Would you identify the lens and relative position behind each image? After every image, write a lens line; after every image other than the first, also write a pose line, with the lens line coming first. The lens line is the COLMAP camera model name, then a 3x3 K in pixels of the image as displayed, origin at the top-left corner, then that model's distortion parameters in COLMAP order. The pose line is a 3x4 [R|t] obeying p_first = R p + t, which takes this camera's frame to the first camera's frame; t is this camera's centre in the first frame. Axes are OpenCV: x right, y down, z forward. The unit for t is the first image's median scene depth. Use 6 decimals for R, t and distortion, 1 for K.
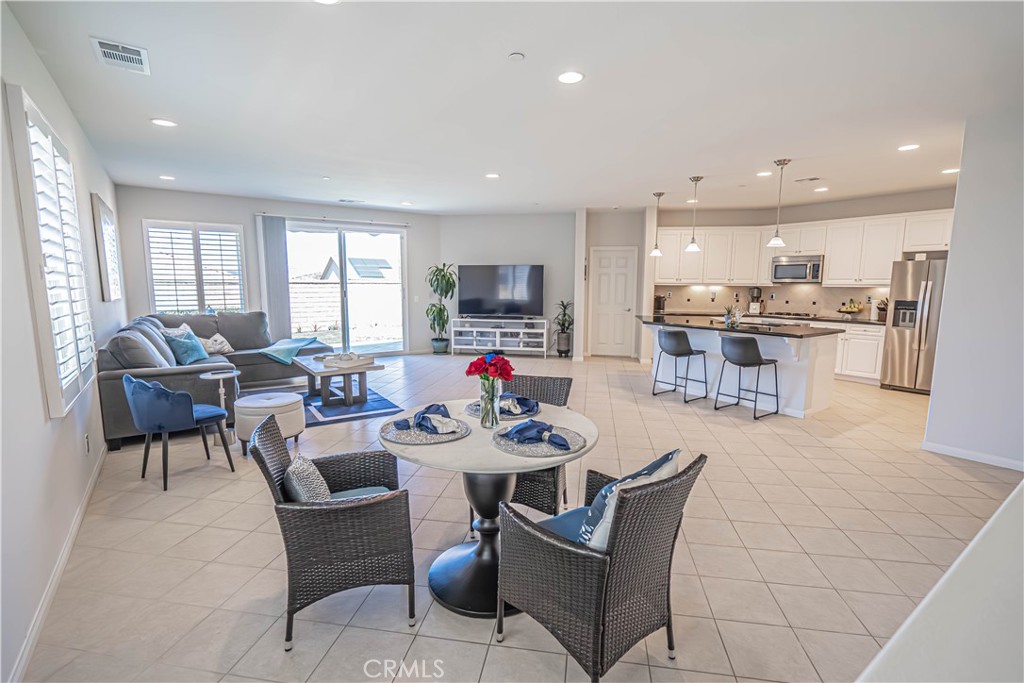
lens RADIAL K [[464.1, 0, 515.7], [0, 464.1, 345.4], [0, 0, 1]] dist [-0.002546, 0.009167]
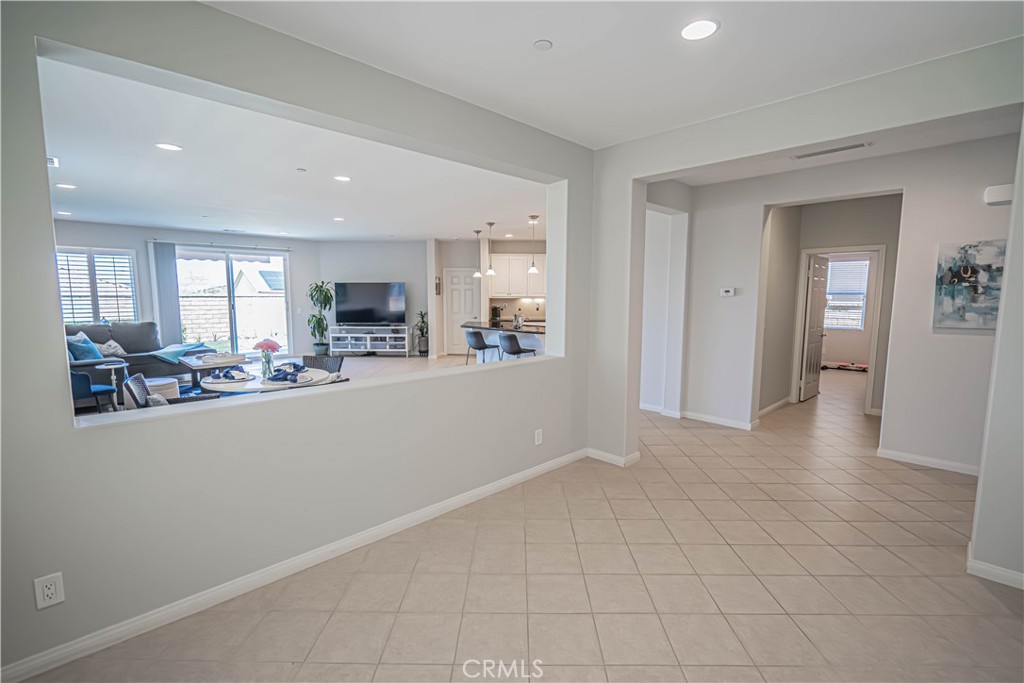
lens RADIAL K [[464.1, 0, 515.7], [0, 464.1, 345.4], [0, 0, 1]] dist [-0.002546, 0.009167]
pose [[0.990181, -0.018358, 0.138583, 0.186572], [0.021440, 0.999554, -0.020774, 0.028753], [-0.138140, 0.023541, 0.990133, -0.278679]]
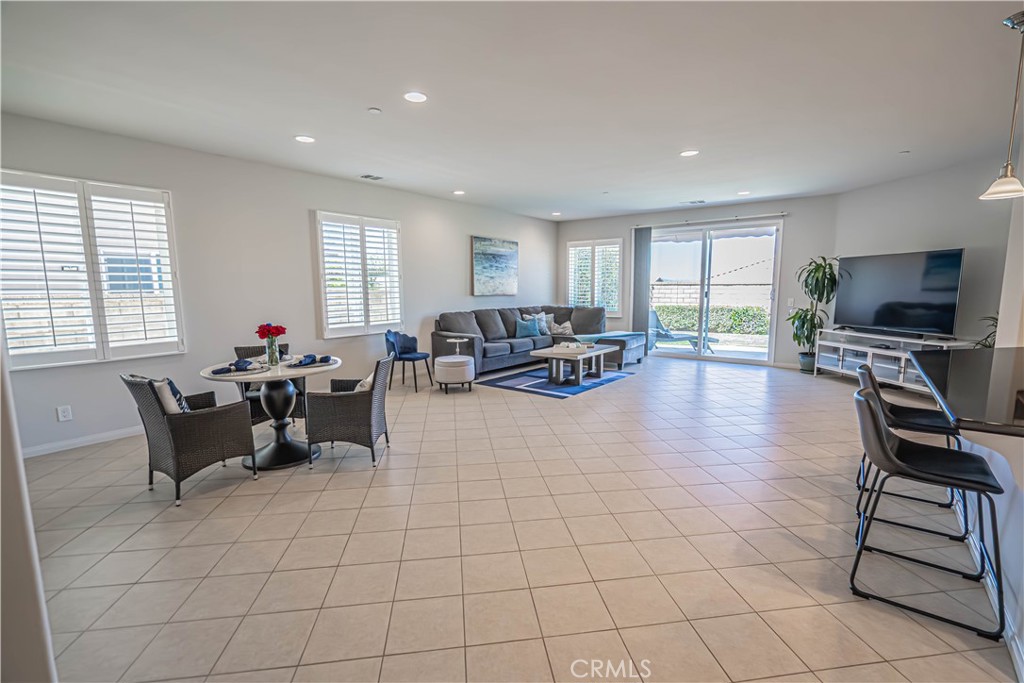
lens RADIAL K [[464.1, 0, 515.7], [0, 464.1, 345.4], [0, 0, 1]] dist [-0.002546, 0.009167]
pose [[0.295909, 0.117356, -0.947980, 0.479416], [-0.117530, 0.989357, 0.085791, -0.041187], [0.947958, 0.086030, 0.306553, 0.323613]]
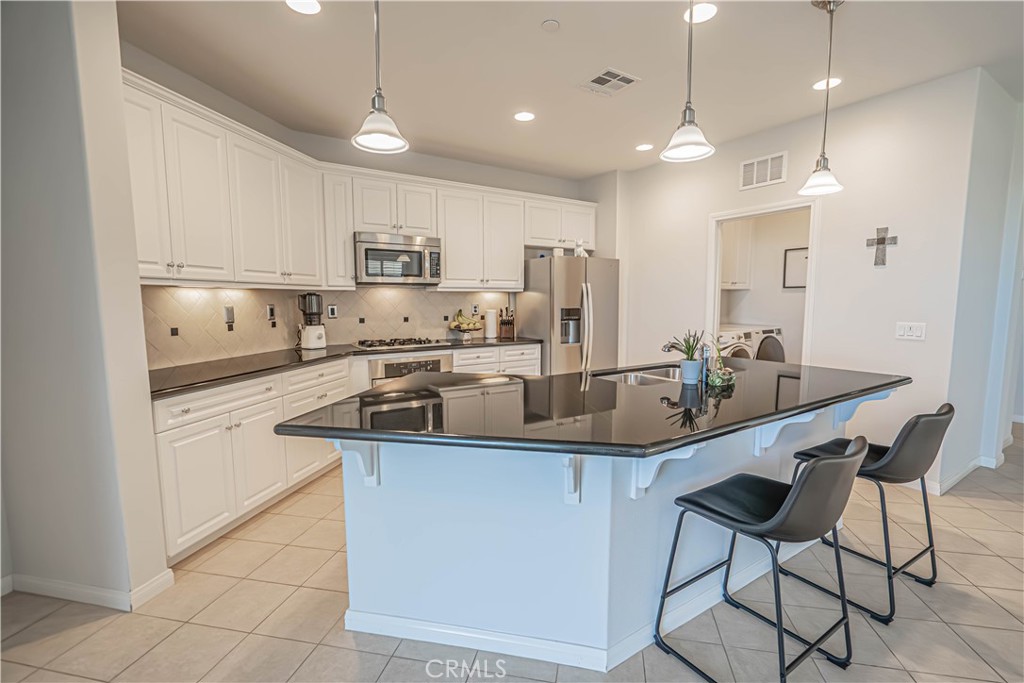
lens RADIAL K [[464.1, 0, 515.7], [0, 464.1, 345.4], [0, 0, 1]] dist [-0.002546, 0.009167]
pose [[0.039046, -0.111128, 0.993039, 0.060079], [0.130022, 0.985913, 0.105218, -0.093898], [-0.990742, 0.125008, 0.052945, 0.767661]]
